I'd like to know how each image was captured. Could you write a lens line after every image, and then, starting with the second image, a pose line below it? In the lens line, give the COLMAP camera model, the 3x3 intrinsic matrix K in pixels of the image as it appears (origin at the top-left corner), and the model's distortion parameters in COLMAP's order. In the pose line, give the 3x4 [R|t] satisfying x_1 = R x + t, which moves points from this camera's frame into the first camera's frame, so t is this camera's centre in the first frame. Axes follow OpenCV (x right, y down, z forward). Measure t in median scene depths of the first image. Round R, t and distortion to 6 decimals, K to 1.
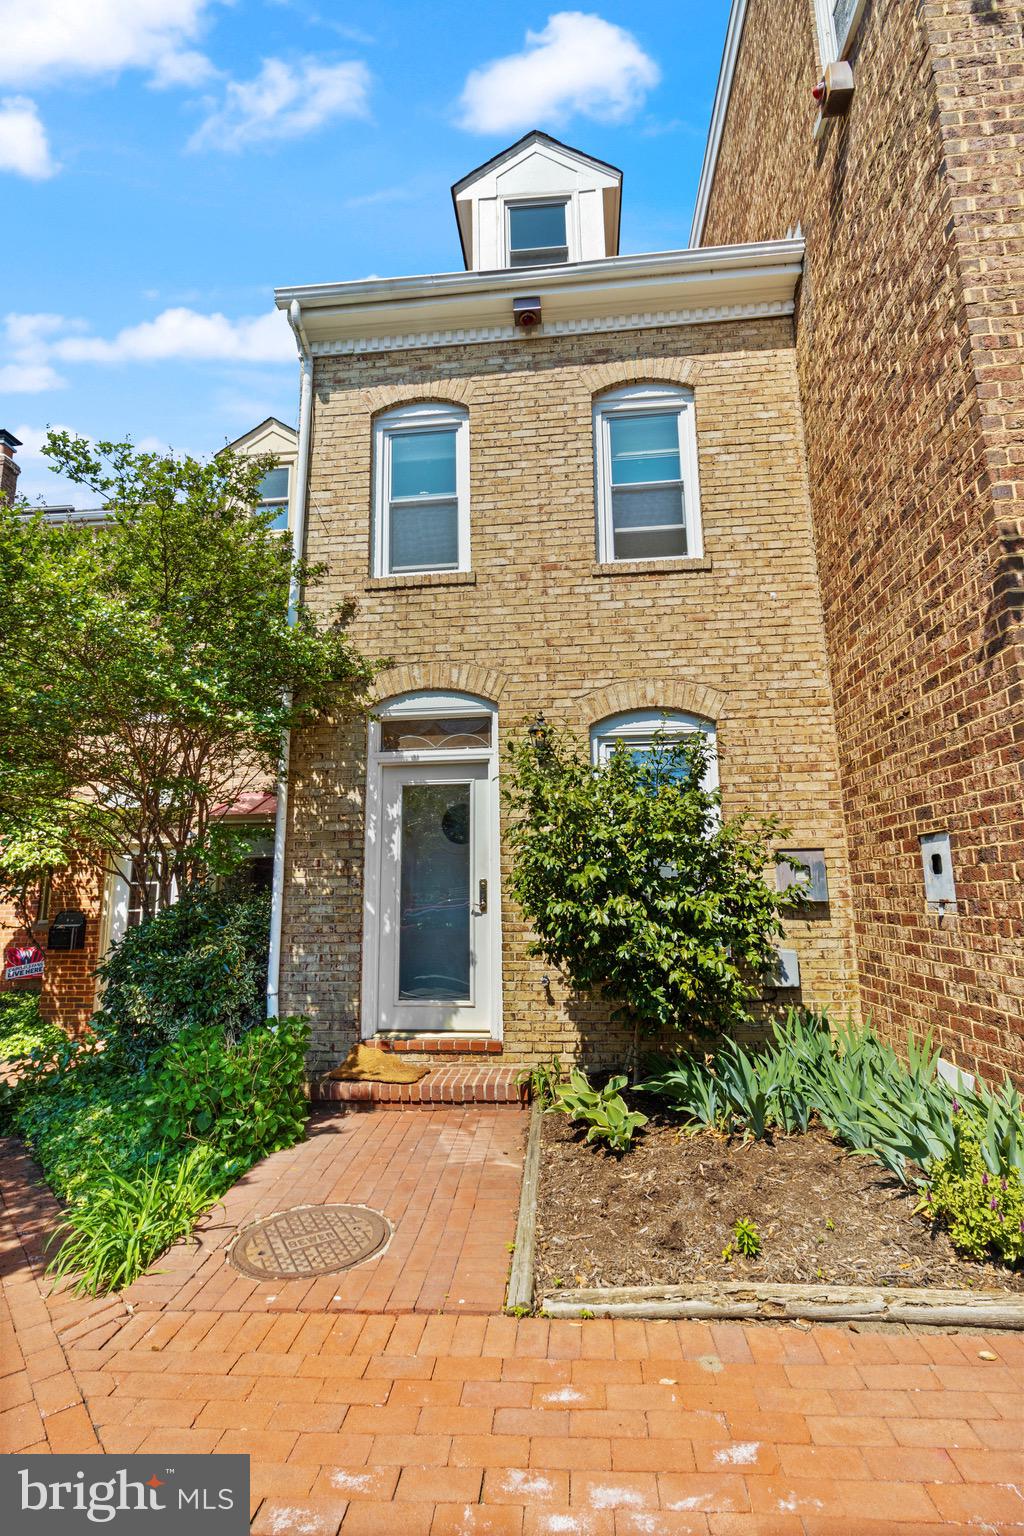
lens RADIAL K [[713.7, 0, 514.5], [0, 713.7, 769.7], [0, 0, 1]] dist [0.001847, 0.000265]
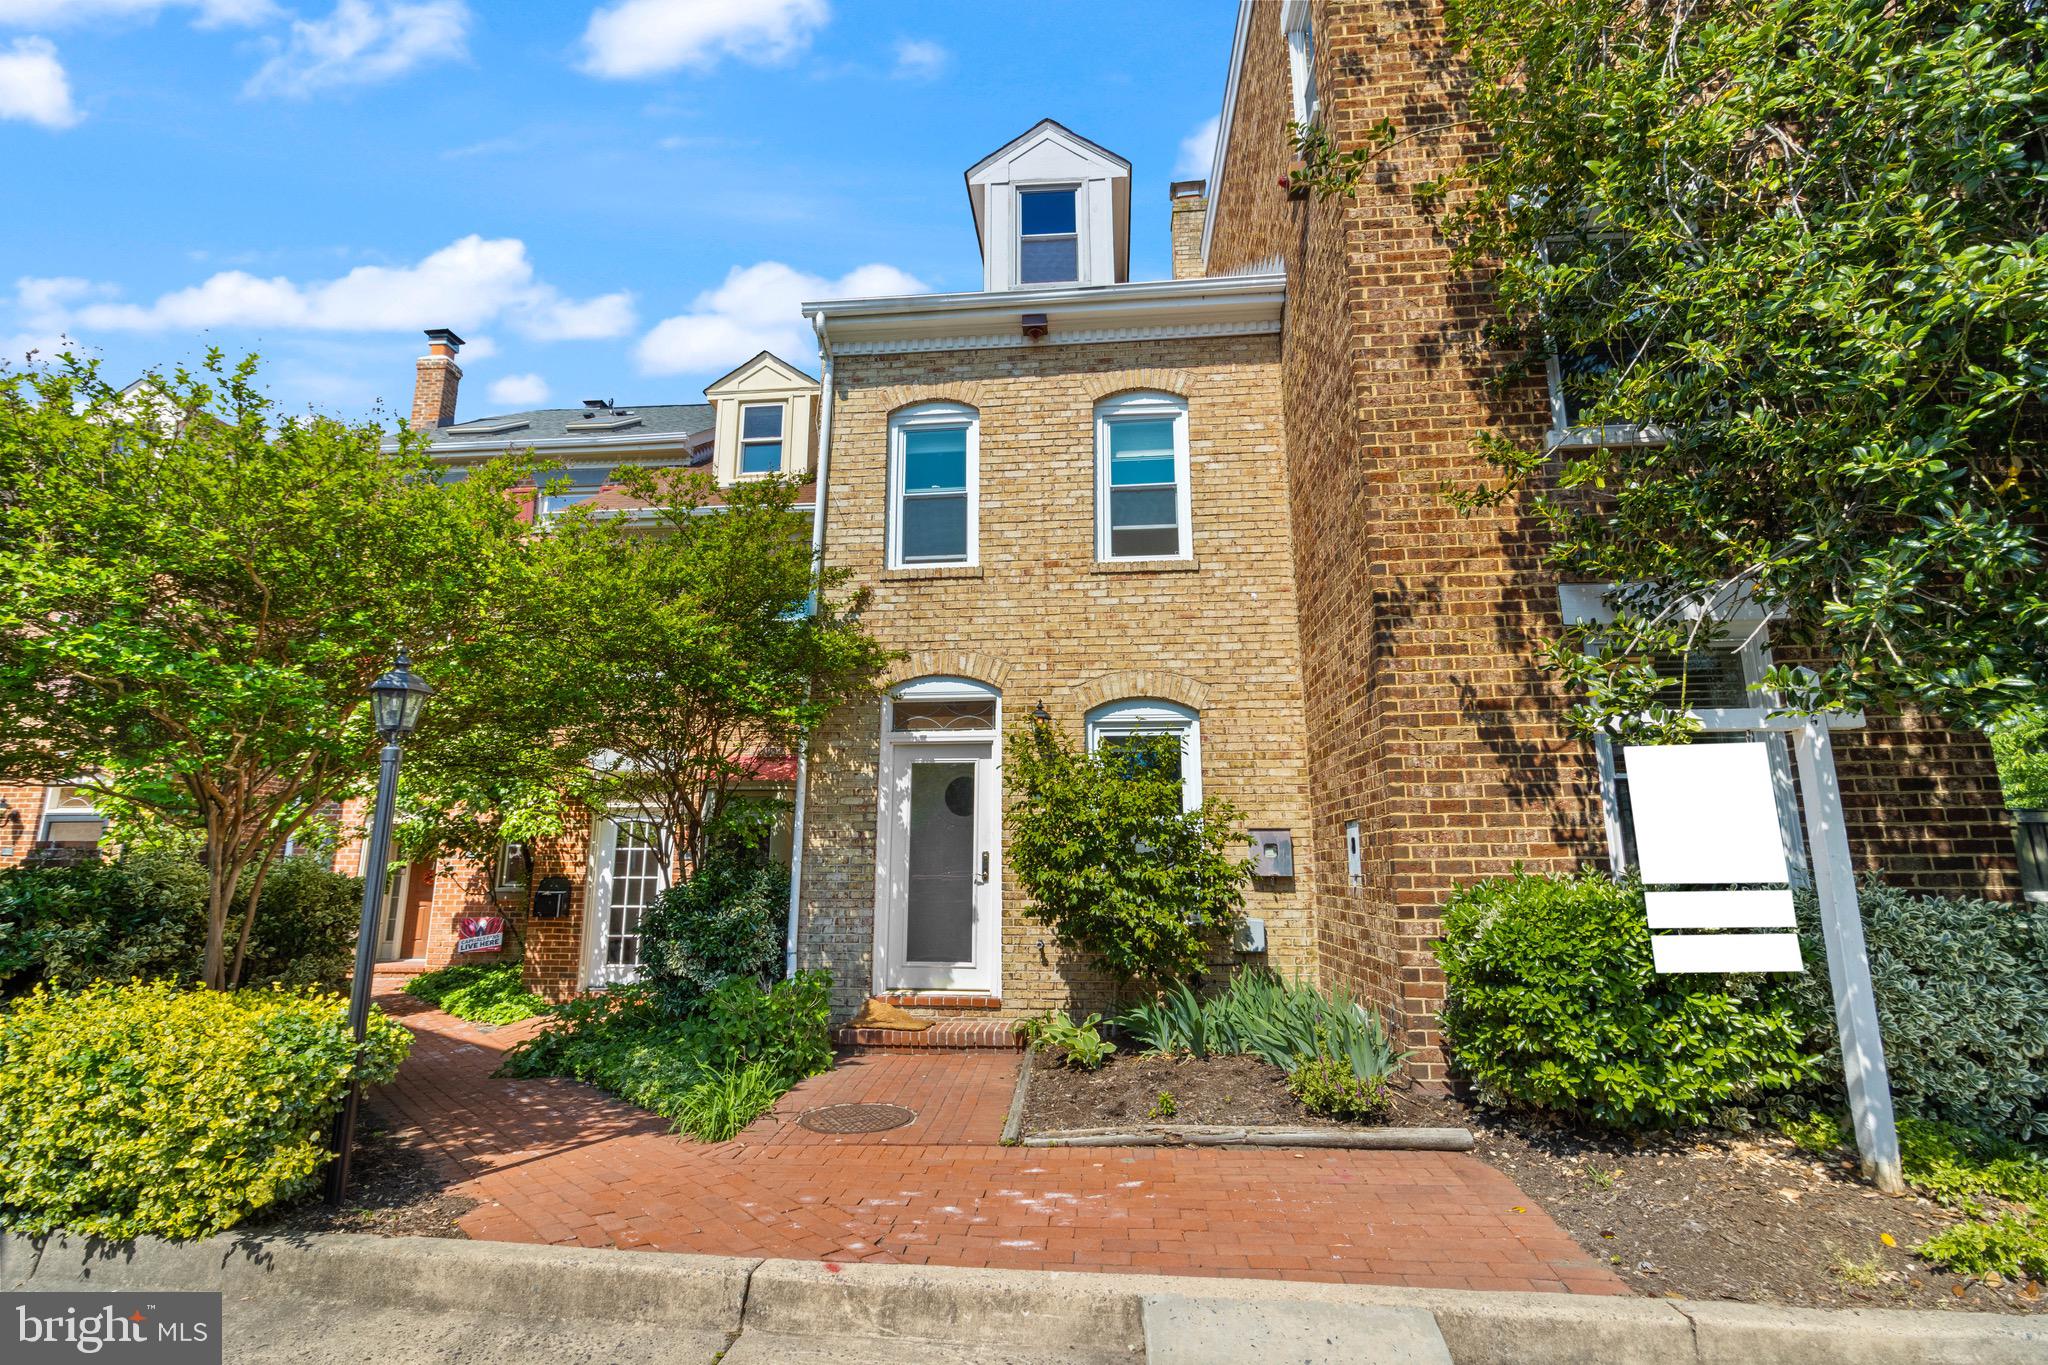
lens RADIAL K [[951.6, 0, 1019.9], [0, 951.6, 682.5], [0, 0, 1]] dist [0.001847, 0.000265]
pose [[0.999874, 0.014996, -0.005241, 0.012196], [-0.015103, 0.999666, -0.020970, -0.075403], [0.004925, 0.021046, 0.999766, -0.464679]]
